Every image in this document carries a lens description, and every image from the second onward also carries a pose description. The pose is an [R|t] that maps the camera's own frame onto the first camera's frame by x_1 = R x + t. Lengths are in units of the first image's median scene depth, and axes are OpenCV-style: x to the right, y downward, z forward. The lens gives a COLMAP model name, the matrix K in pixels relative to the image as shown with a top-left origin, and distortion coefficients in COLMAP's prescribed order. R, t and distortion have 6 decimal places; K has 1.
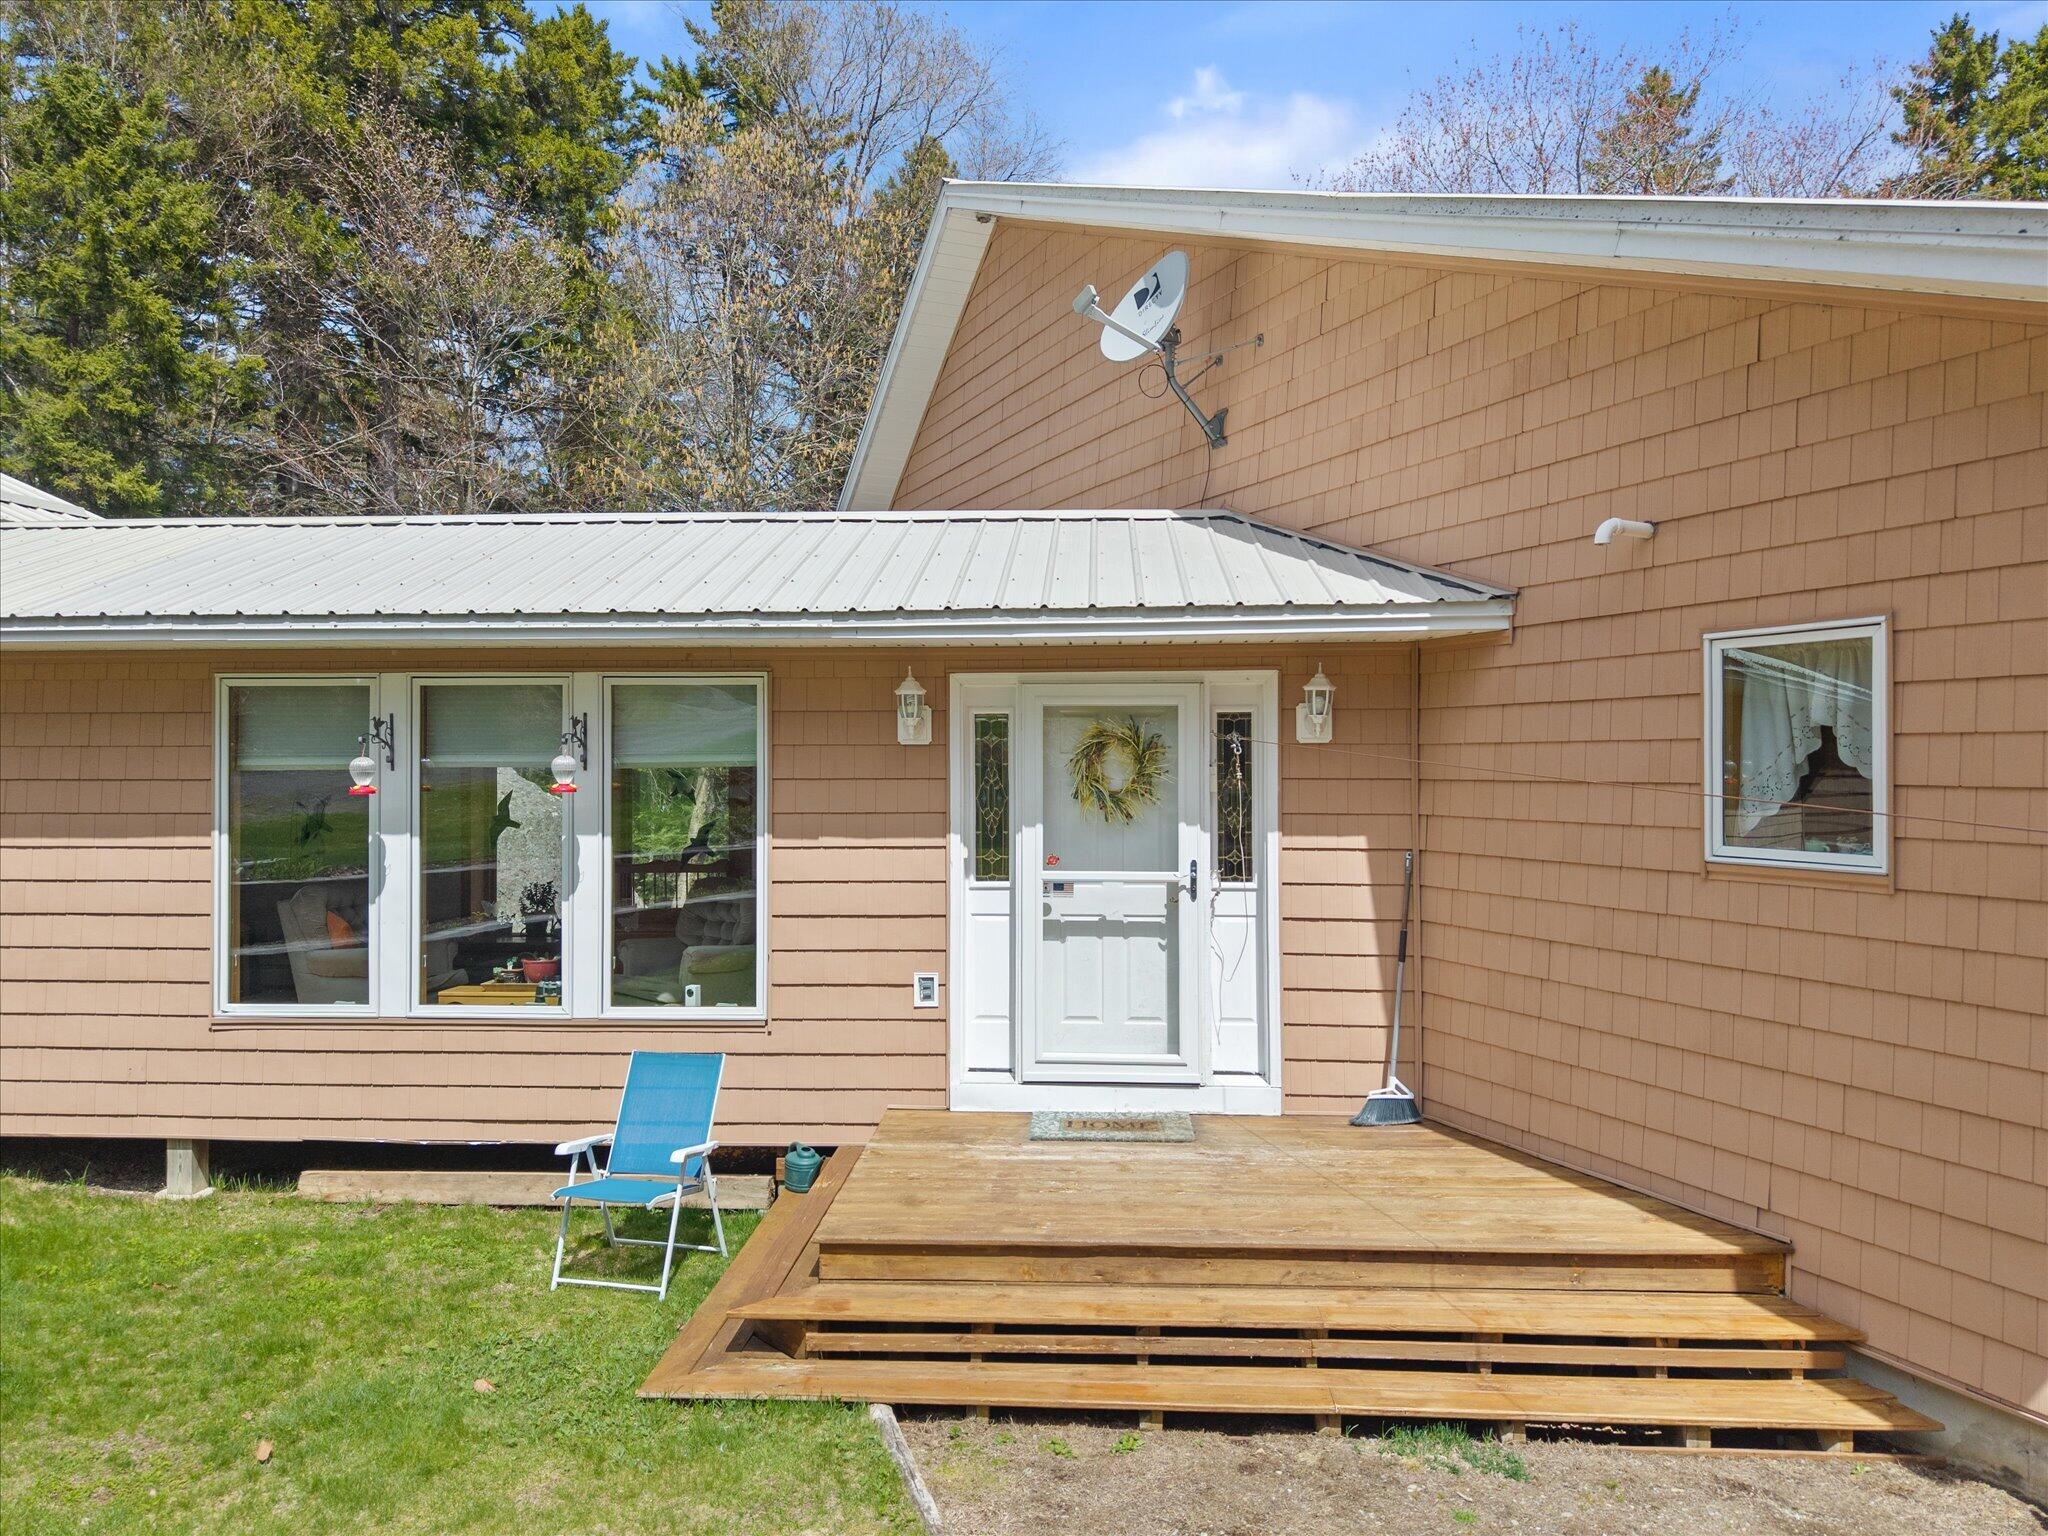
lens RADIAL K [[1404.4, 0, 1024.0], [0, 1404.4, 768.0], [0, 0, 1]] dist [0.007676, -0.000418]
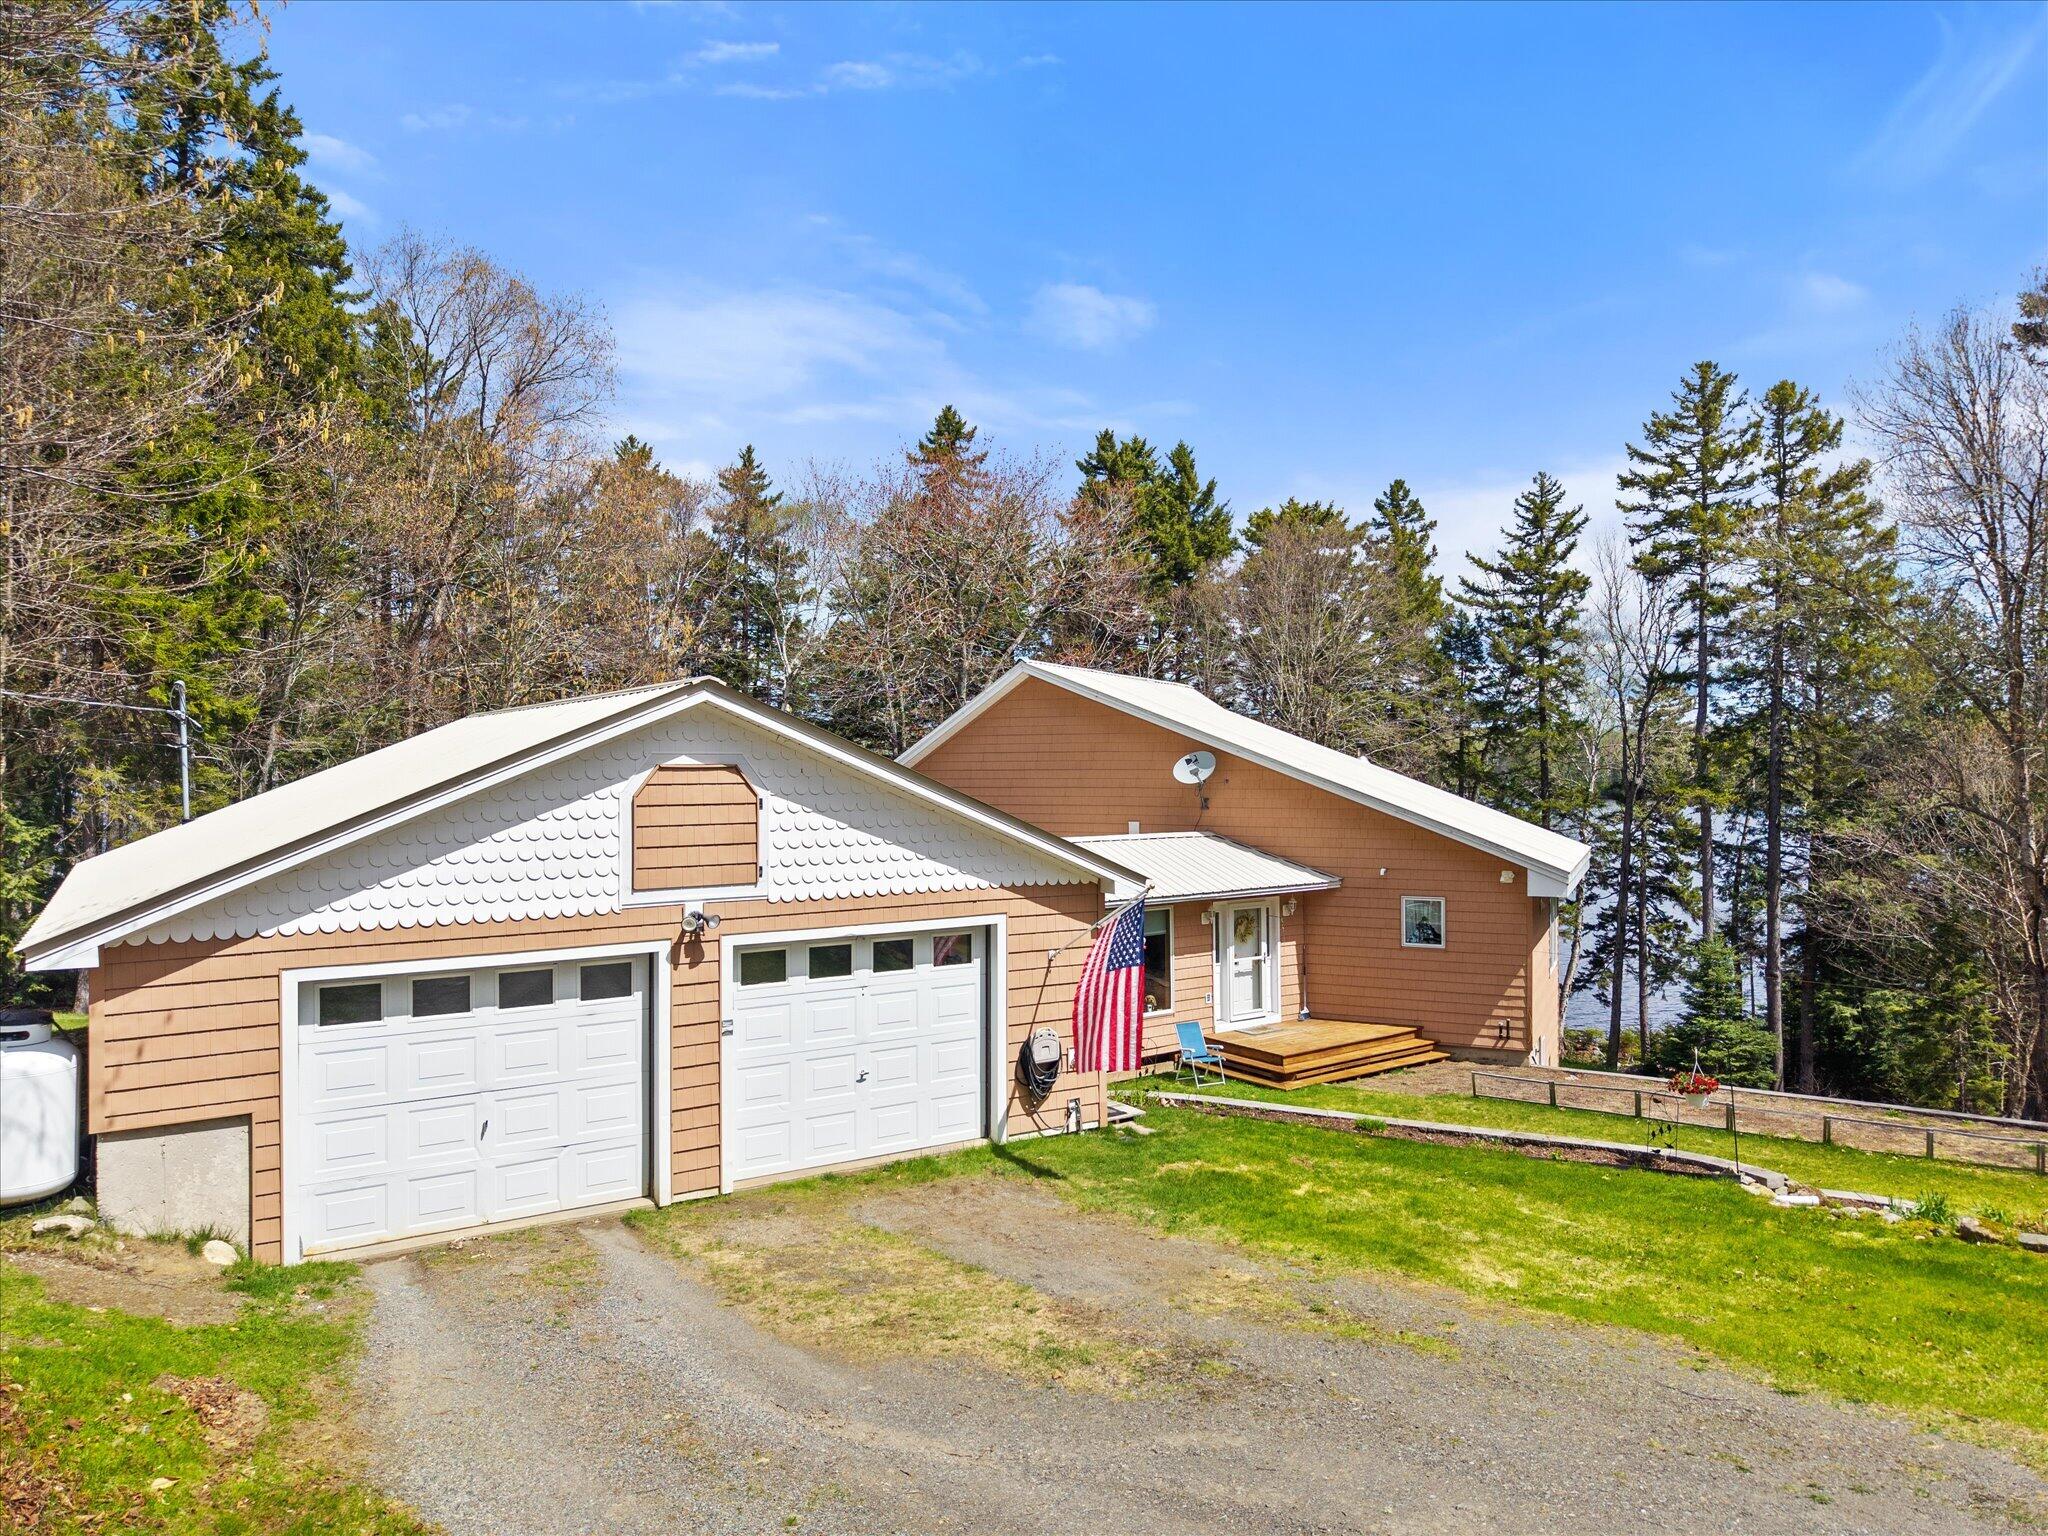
lens RADIAL K [[1404.4, 0, 1024.0], [0, 1404.4, 768.0], [0, 0, 1]] dist [0.007676, -0.000418]
pose [[0.745719, 0.000829, 0.666260, -2.686515], [-0.000534, 1.000000, -0.000647, -0.394782], [-0.666260, 0.000127, 0.745719, -1.222771]]
